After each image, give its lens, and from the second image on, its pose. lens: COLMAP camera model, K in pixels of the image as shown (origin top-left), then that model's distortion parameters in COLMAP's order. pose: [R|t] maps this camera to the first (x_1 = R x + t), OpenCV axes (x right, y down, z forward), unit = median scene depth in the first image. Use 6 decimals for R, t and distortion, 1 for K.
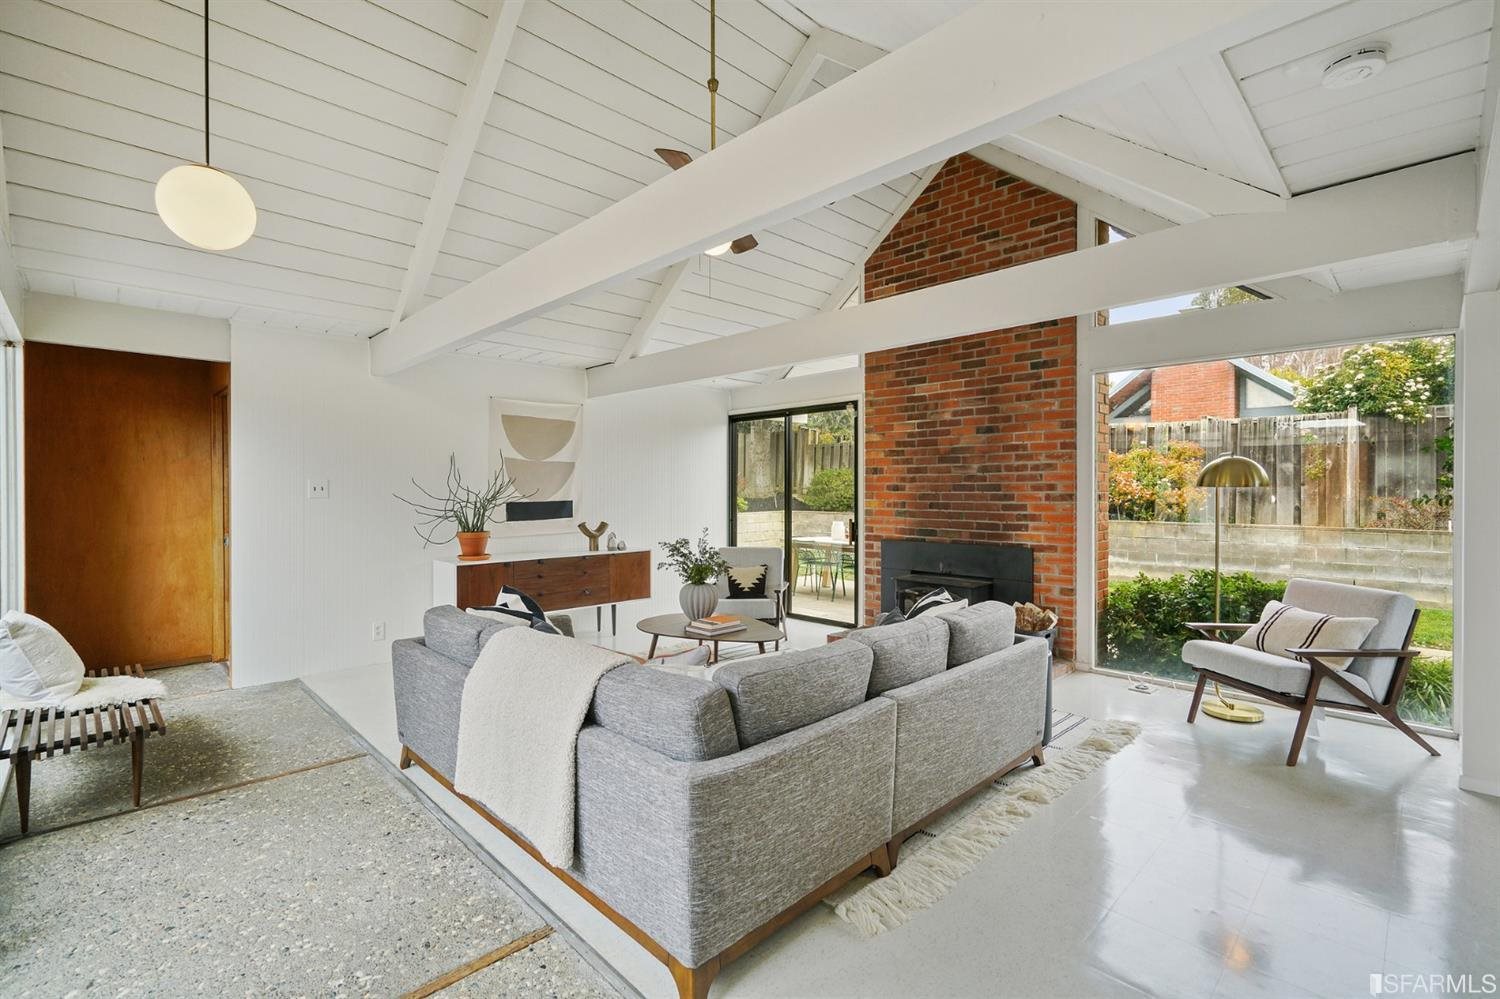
lens RADIAL K [[673.5, 0, 749.9], [0, 673.5, 494.3], [0, 0, 1]] dist [-0.003916, 0.001489]
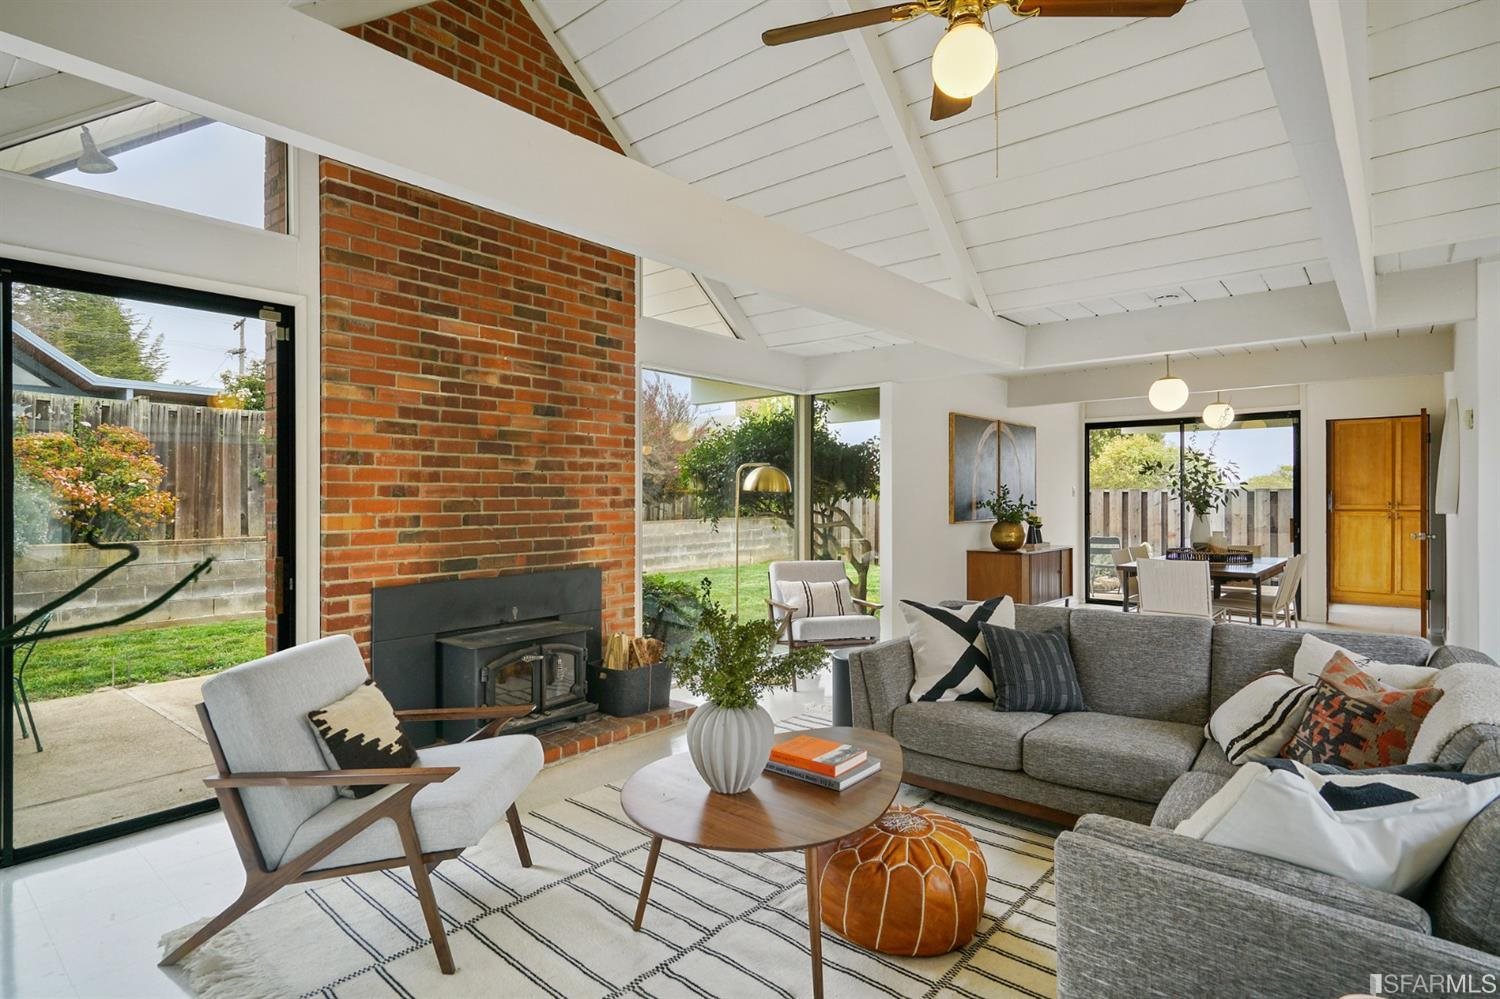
lens RADIAL K [[764.5, 0, 746.2], [0, 764.5, 495.4], [0, 0, 1]] dist [0.006330, 0.000630]
pose [[-0.087813, -0.000182, 0.996137, -0.458776], [0.008397, 0.999964, 0.000922, -0.004375], [-0.996102, 0.008445, -0.087808, 0.819910]]
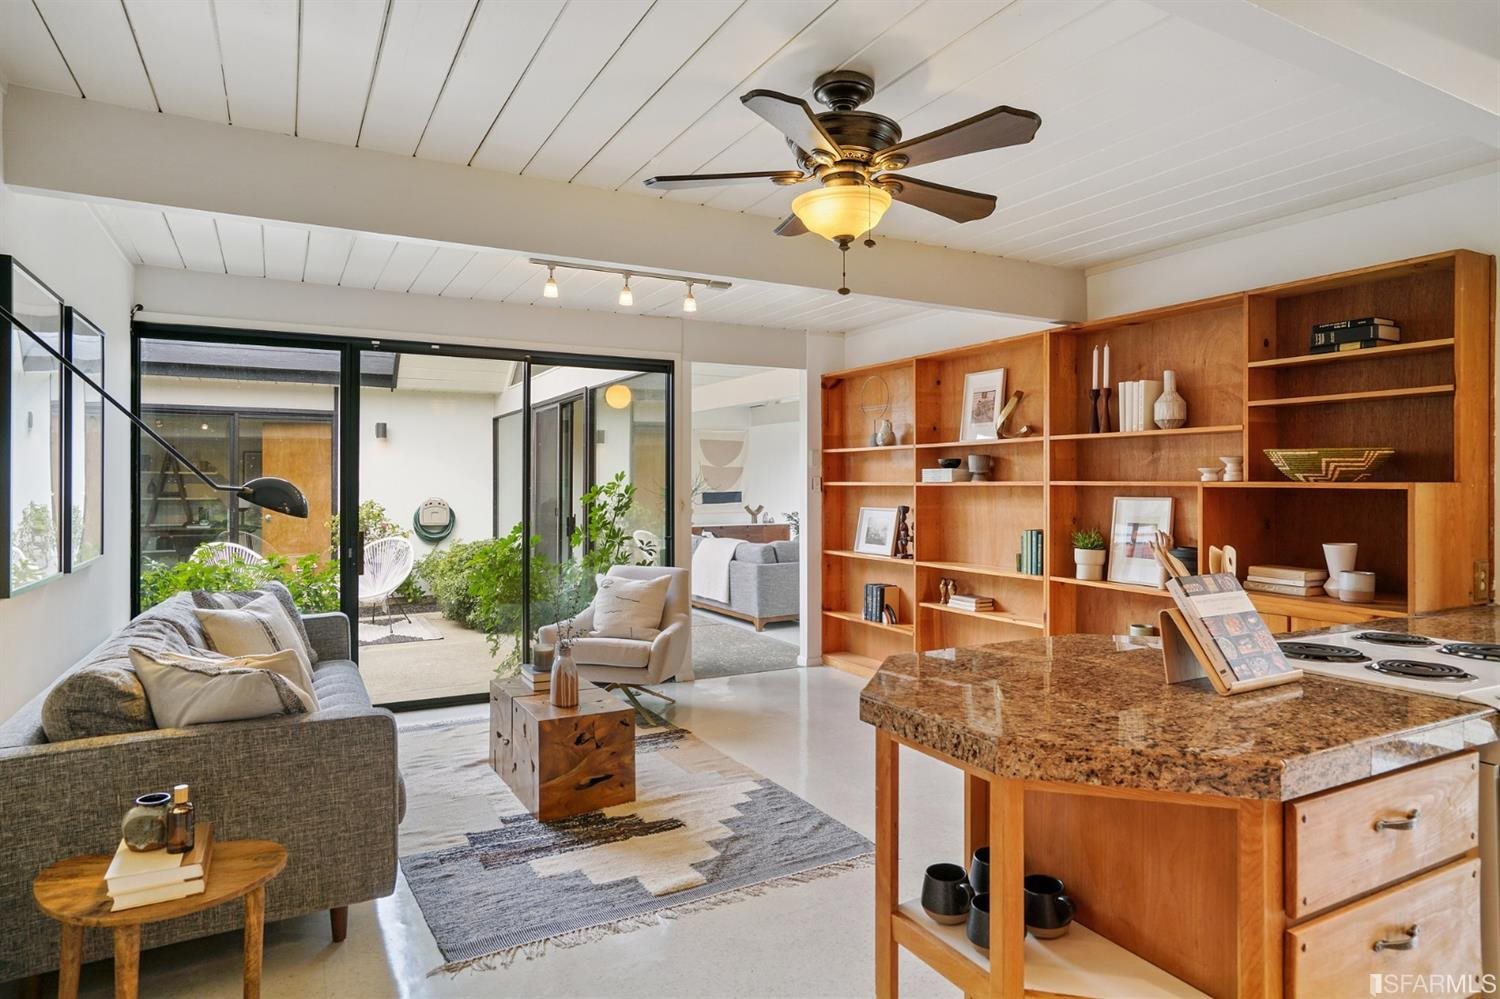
lens RADIAL K [[863.2, 0, 754.0], [0, 863.2, 485.8], [0, 0, 1]] dist [-0.032109, 0.000491]
pose [[0.963224, 0.000664, -0.268698, 0.335415], [-0.001421, 0.999996, -0.002622, 0.001337], [0.268695, 0.002908, 0.963221, -1.025610]]
